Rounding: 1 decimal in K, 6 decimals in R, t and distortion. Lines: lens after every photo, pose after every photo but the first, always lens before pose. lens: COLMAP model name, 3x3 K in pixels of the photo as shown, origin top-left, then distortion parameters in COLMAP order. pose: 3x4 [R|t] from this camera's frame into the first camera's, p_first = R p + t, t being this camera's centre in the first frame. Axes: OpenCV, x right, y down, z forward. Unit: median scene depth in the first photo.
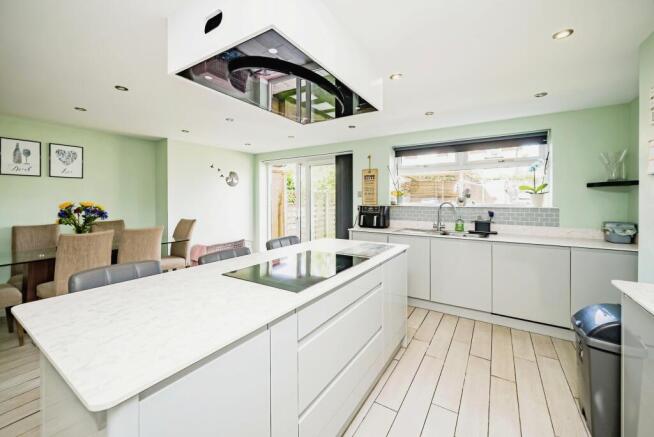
lens RADIAL K [[246.4, 0, 327.2], [0, 246.4, 201.2], [0, 0, 1]] dist [0.002276, 0.000347]
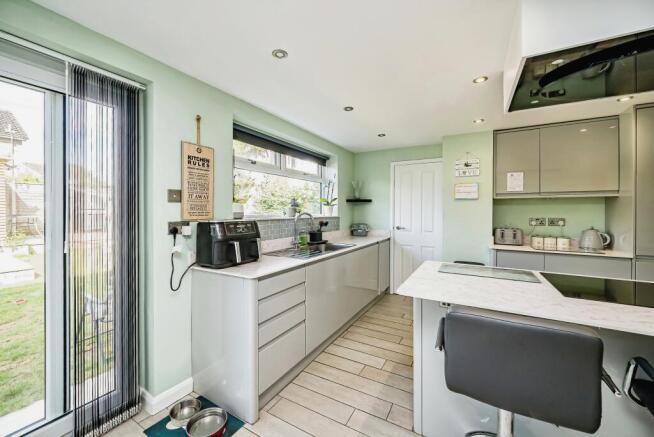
lens RADIAL K [[257.6, 0, 328.3], [0, 257.6, 212.0], [0, 0, 1]] dist [-0.000527, -0.000046]
pose [[-0.036669, -0.002809, 0.999324, -0.413876], [0.003996, 0.999988, 0.002958, -0.000516], [-0.999319, 0.004101, -0.036658, 0.957208]]
